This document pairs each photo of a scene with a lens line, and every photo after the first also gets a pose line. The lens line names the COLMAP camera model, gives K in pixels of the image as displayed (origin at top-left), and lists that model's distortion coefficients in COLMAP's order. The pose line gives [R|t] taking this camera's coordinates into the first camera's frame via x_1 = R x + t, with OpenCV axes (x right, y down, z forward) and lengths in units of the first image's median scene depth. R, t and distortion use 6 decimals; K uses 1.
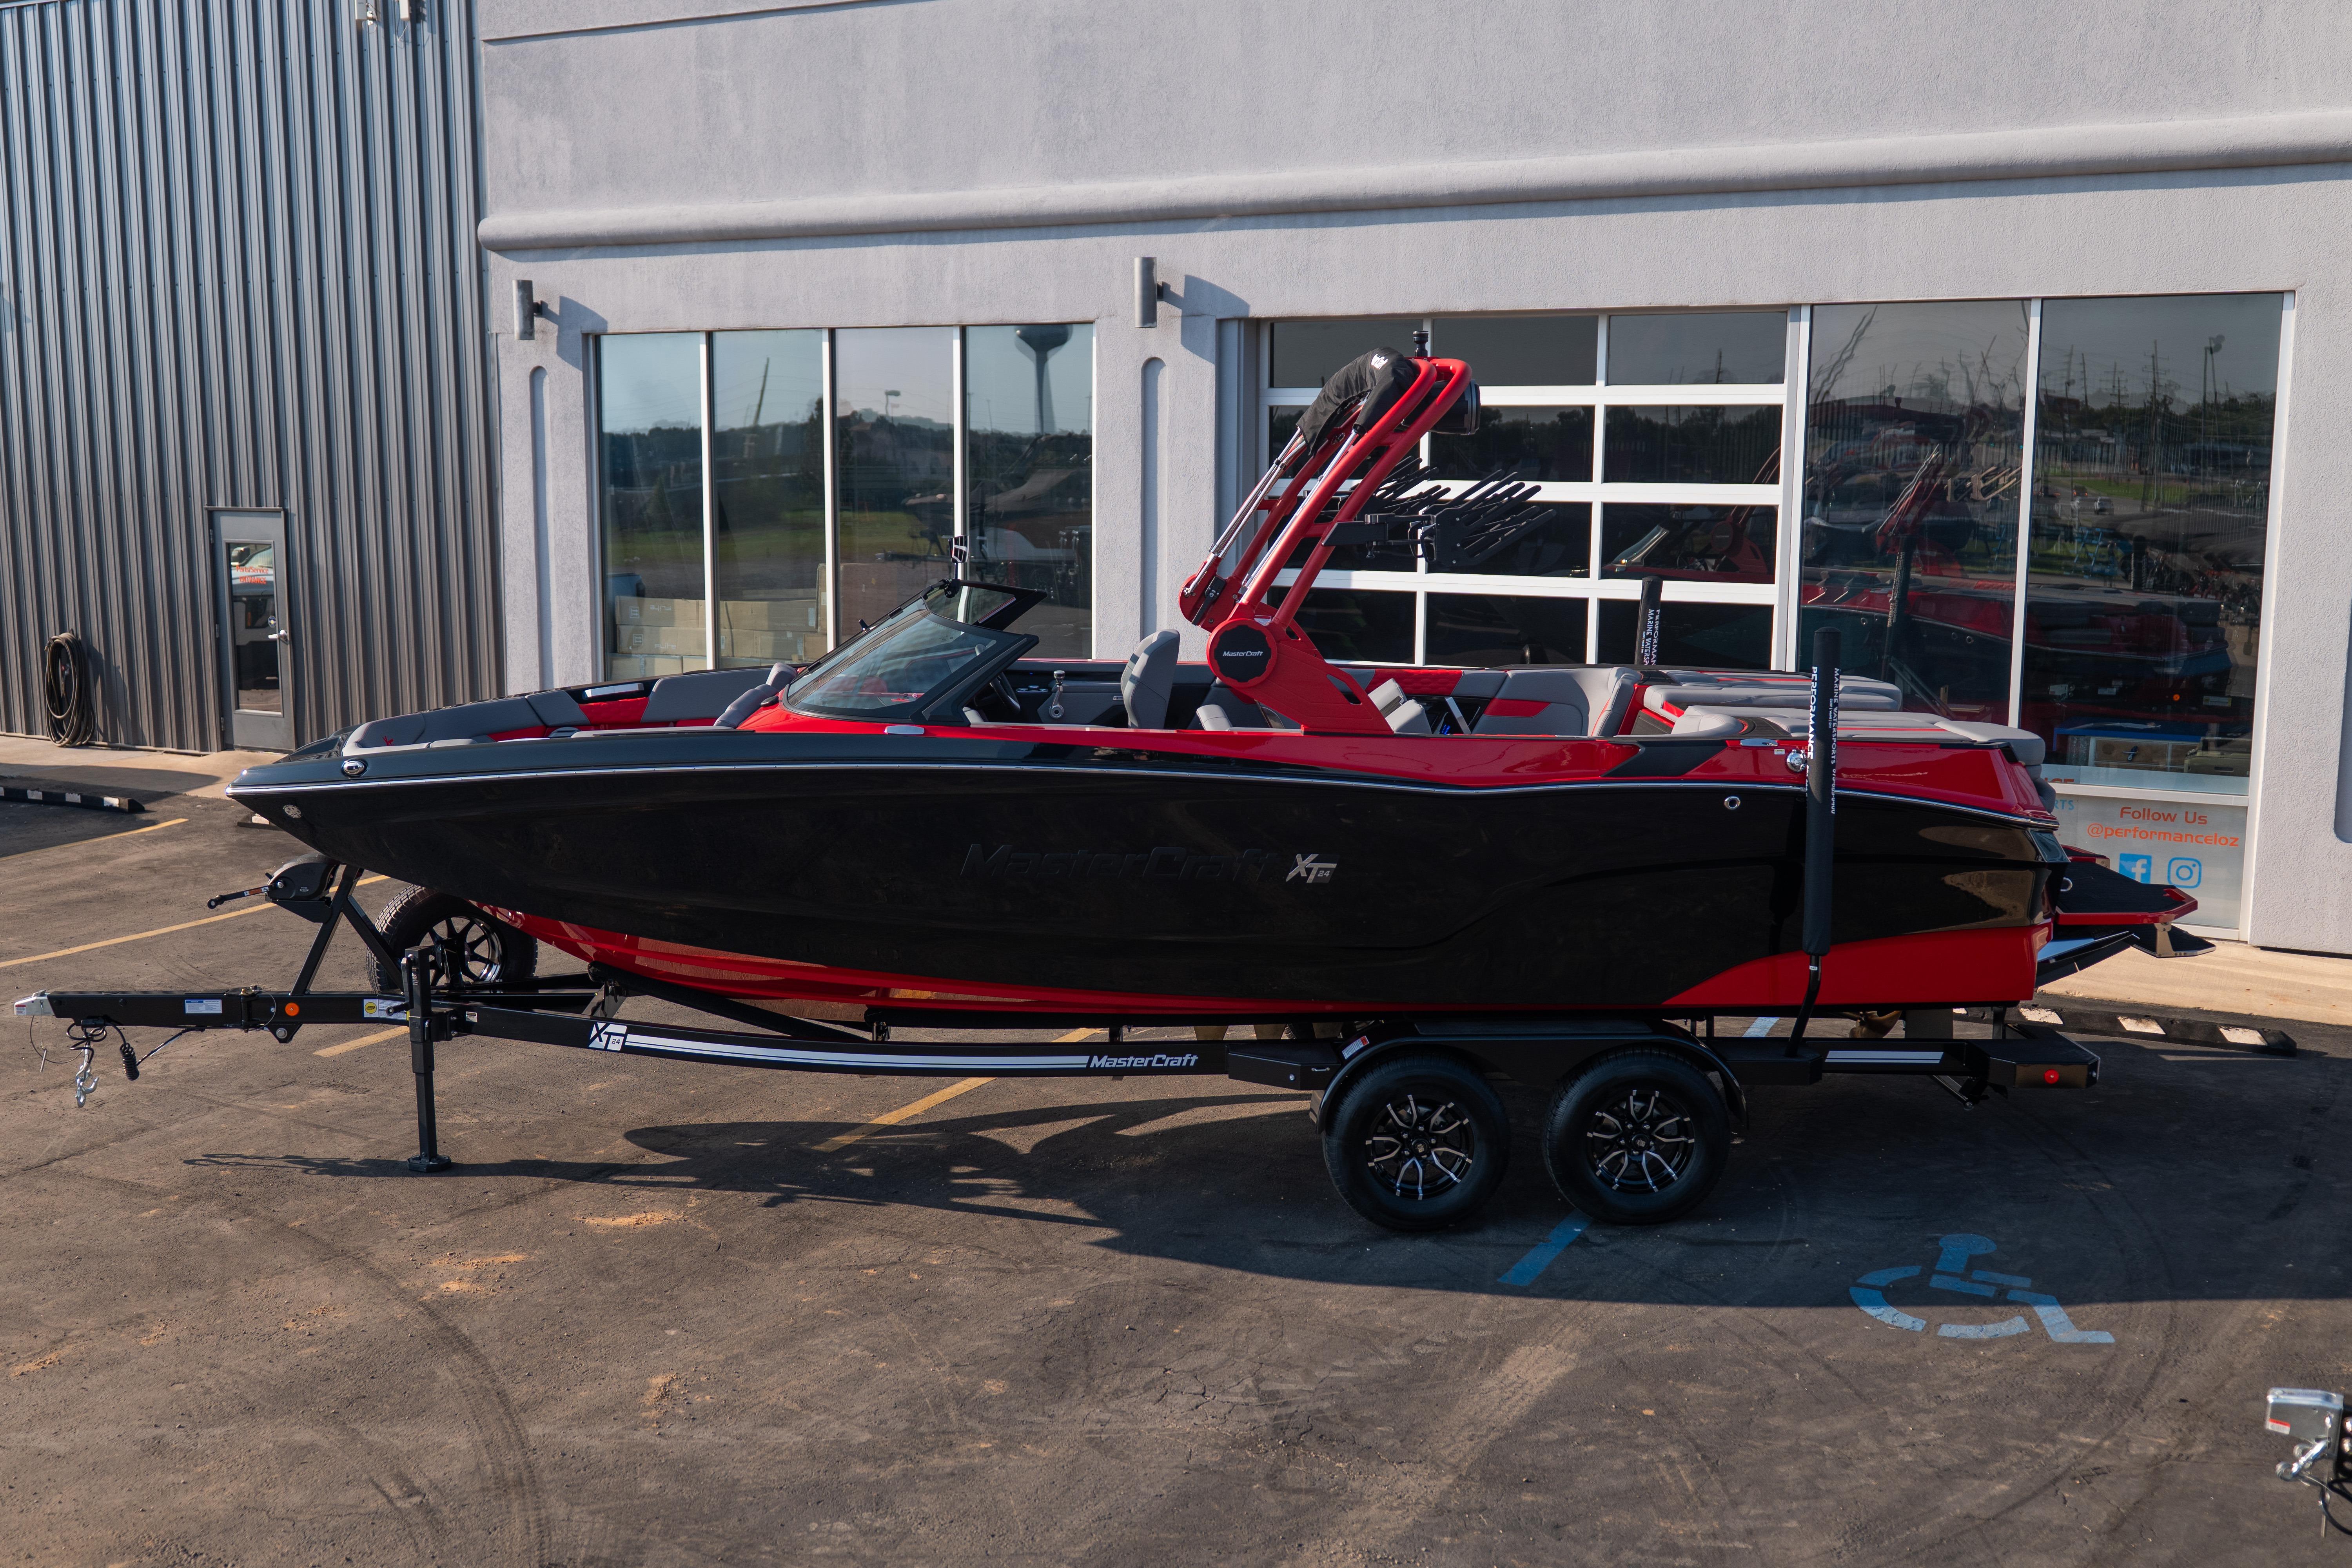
lens RADIAL K [[2254.1, 0, 1169.9], [0, 2254.1, 780.1], [0, 0, 1]] dist [0.000394, -0.002332]
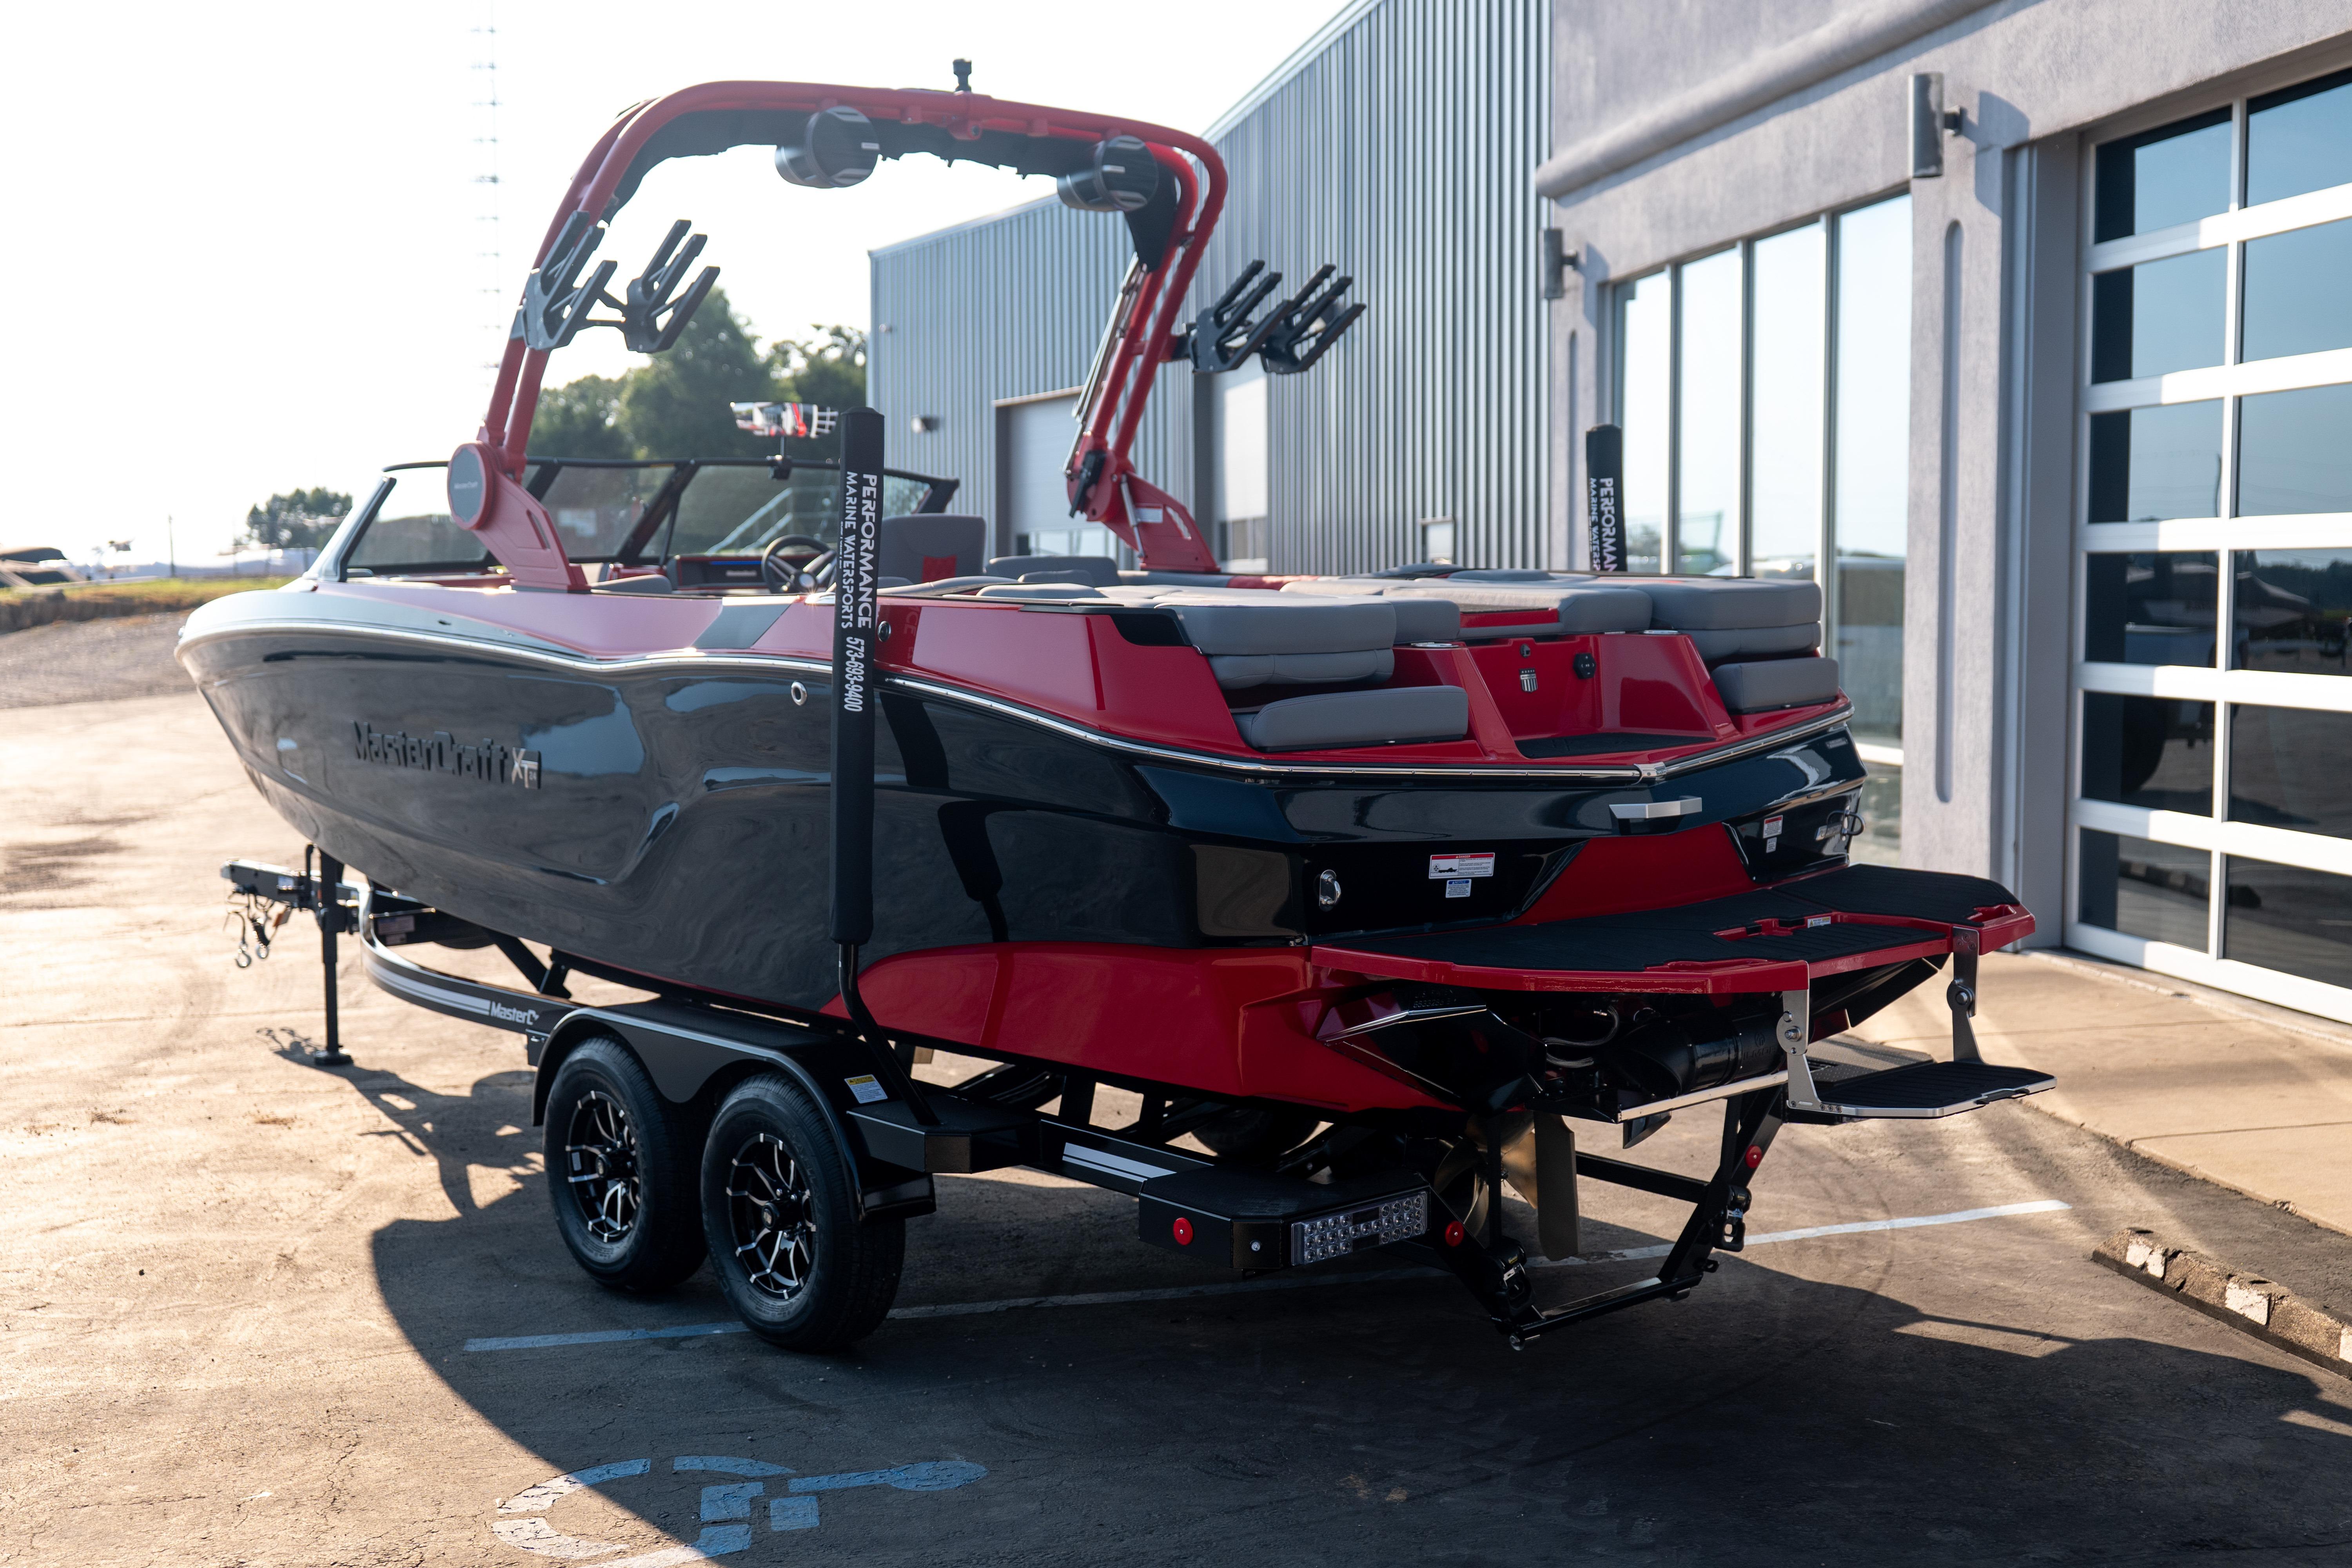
lens RADIAL K [[2686.5, 0, 1172.3], [0, 2686.5, 792.0], [0, 0, 1]] dist [-0.000592, -0.004583]
pose [[0.619459, 0.051914, -0.783310, 0.623906], [-0.102689, 0.994596, -0.015292, 0.026481], [0.778283, 0.089910, 0.621443, 0.417516]]
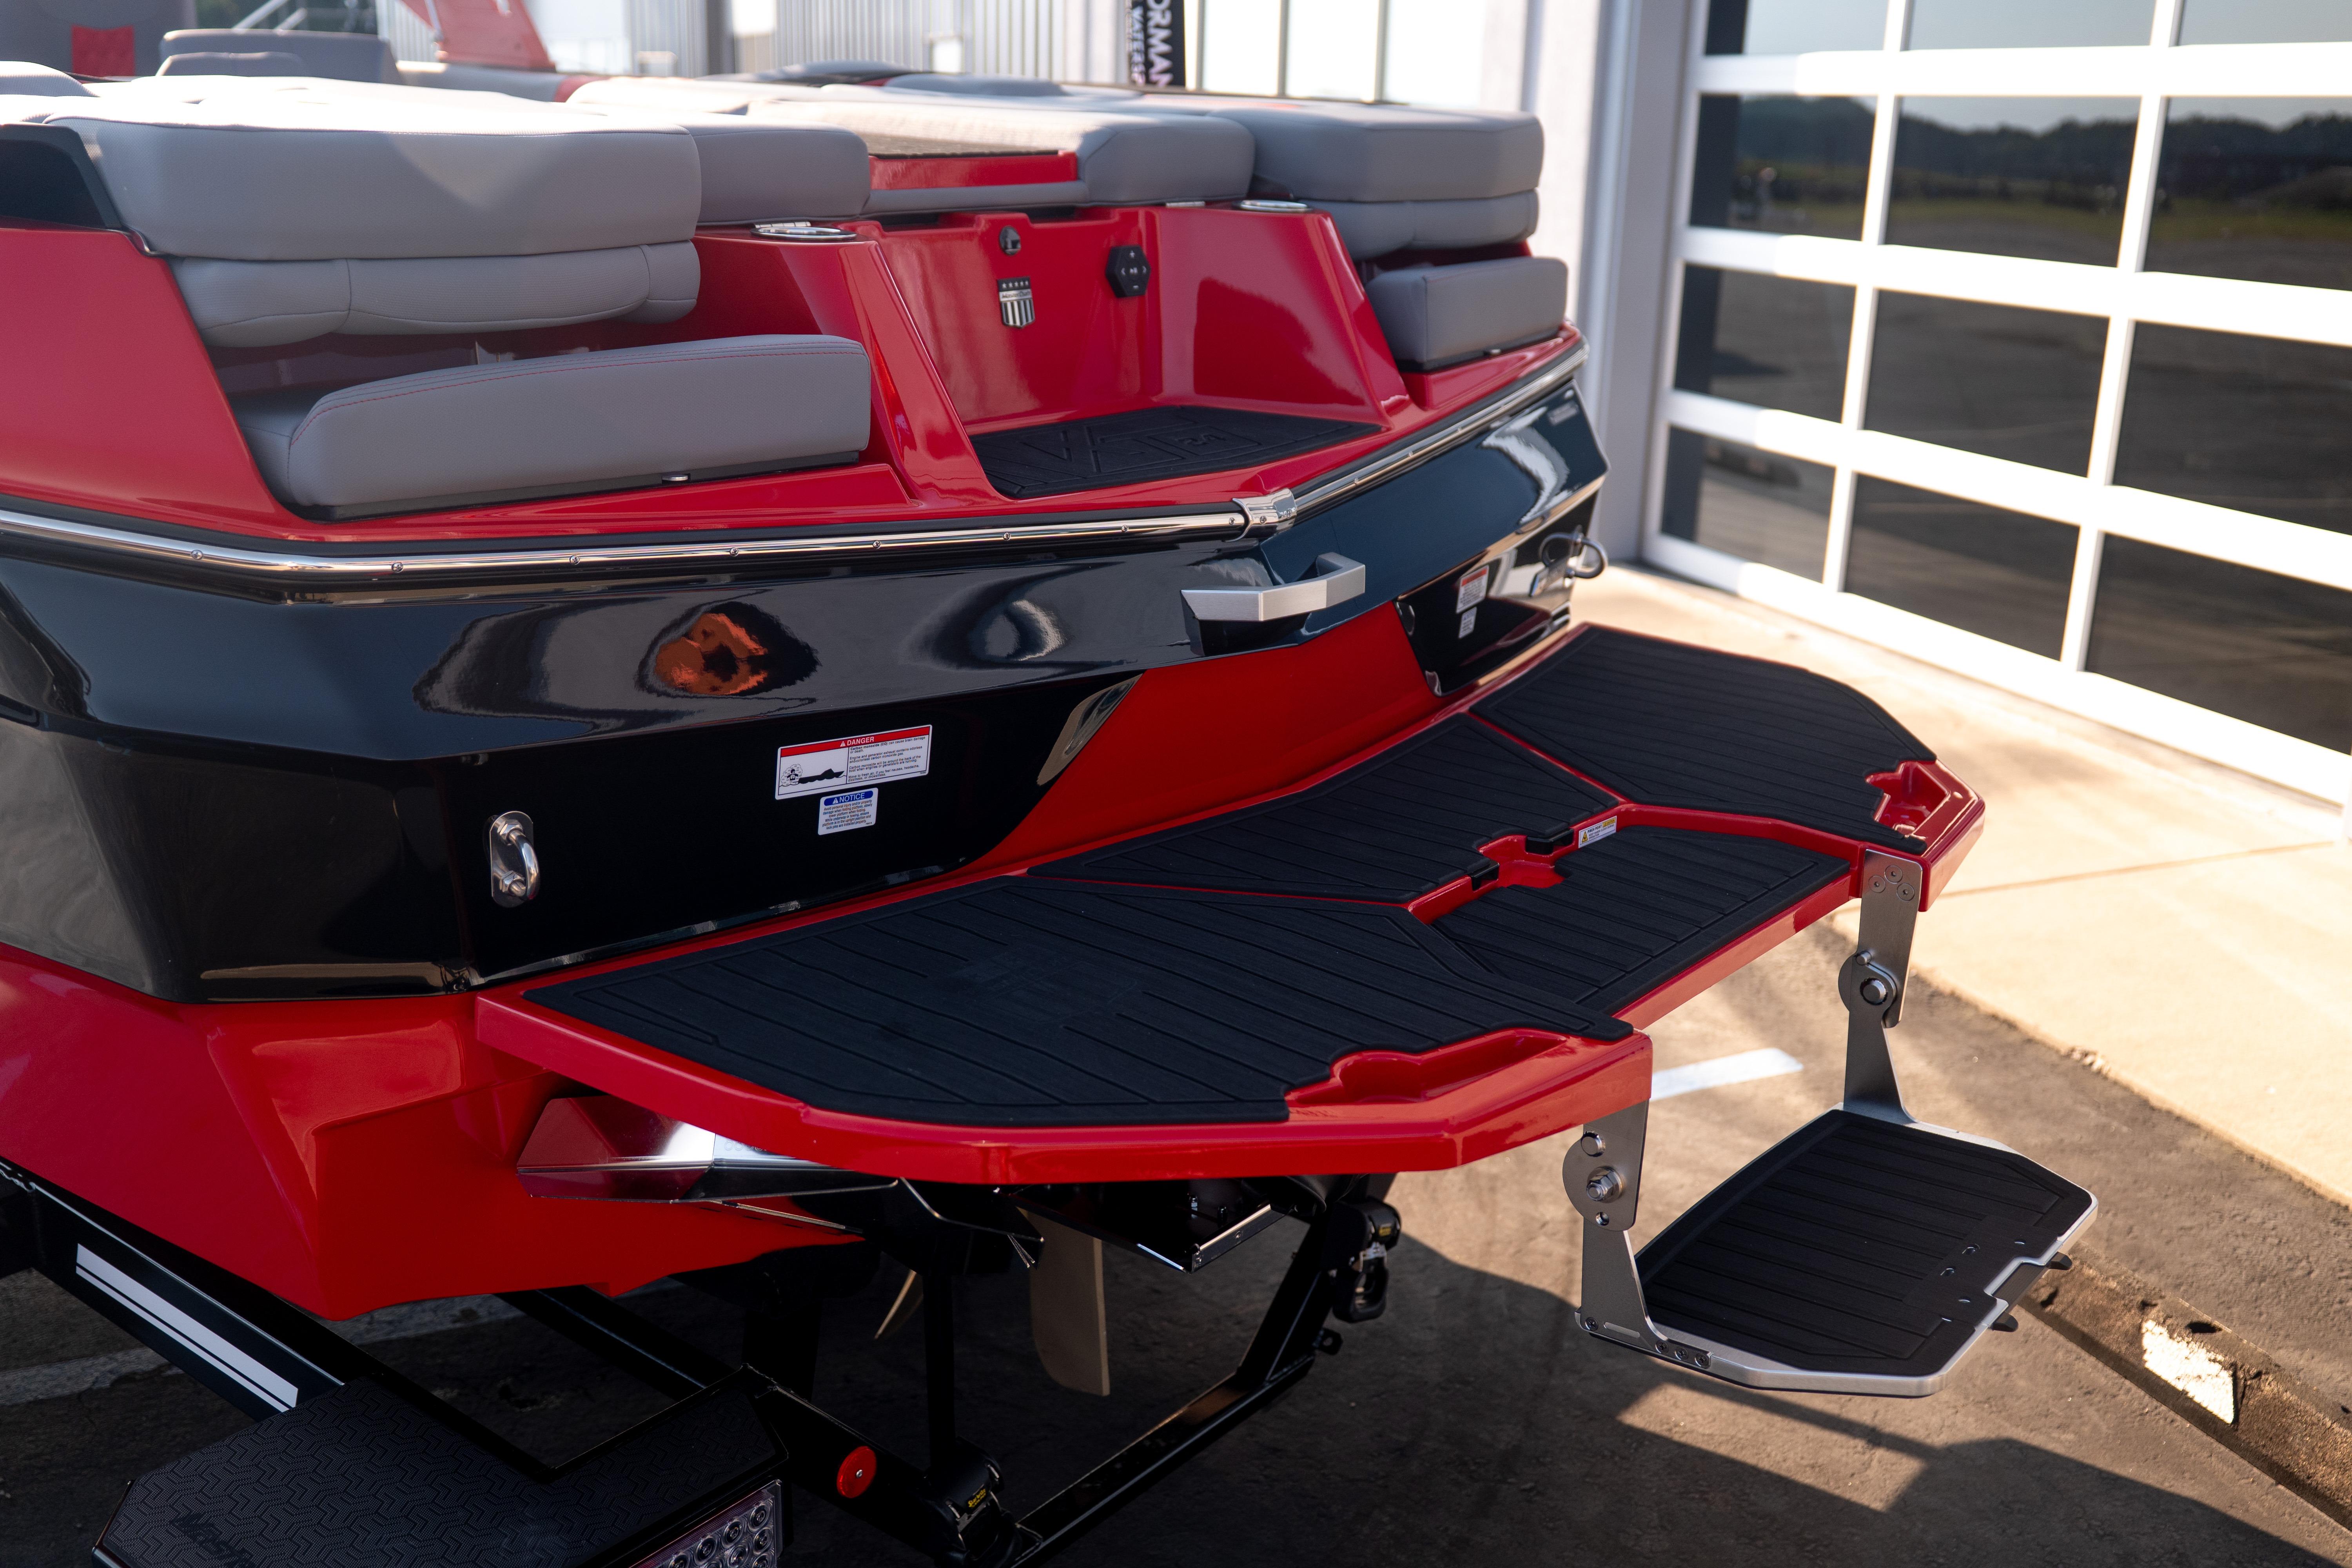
lens RADIAL K [[2287.5, 0, 1176.0], [0, 2287.5, 784.0], [0, 0, 1]] dist [0.004691, 0.004445]
pose [[0.754108, 0.199055, -0.625858, 0.416654], [-0.116412, 0.978386, 0.170909, -0.003984], [0.646351, -0.056026, 0.760981, 0.632245]]
